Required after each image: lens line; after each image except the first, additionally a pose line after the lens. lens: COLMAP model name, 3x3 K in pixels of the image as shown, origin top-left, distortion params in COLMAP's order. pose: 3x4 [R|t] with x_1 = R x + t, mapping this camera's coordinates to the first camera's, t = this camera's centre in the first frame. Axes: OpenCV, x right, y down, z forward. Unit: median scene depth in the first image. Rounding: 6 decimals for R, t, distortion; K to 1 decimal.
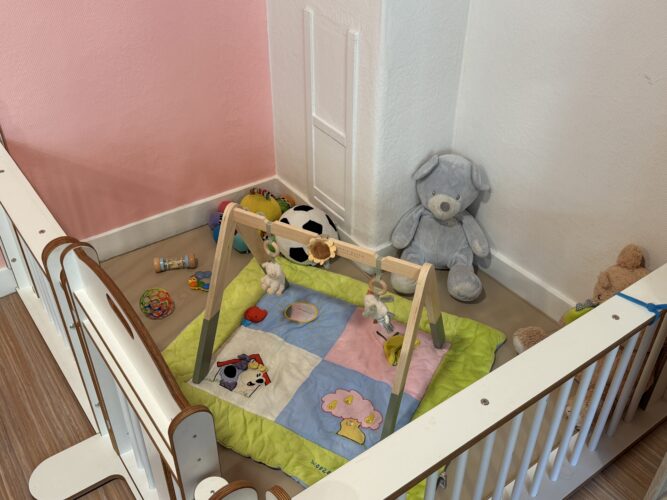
lens RADIAL K [[671.2, 0, 332.6], [0, 671.2, 249.1], [0, 0, 1]] dist [0.160709, 0.000000]
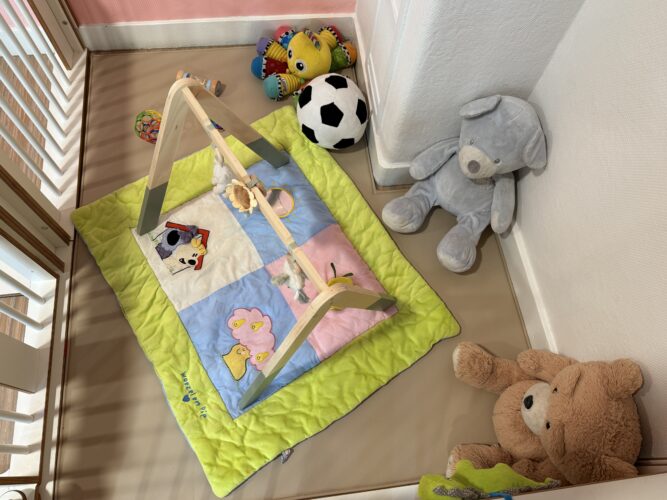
lens RADIAL K [[490.1, 0, 332.6], [0, 490.1, 253.1], [0, 0, 1]] dist [0.057810, -0.003939]
pose [[0.878806, 0.453889, -0.147256, 0.167303], [-0.329993, 0.800986, 0.499527, -0.234932], [0.344680, -0.390394, 0.853691, 0.456617]]
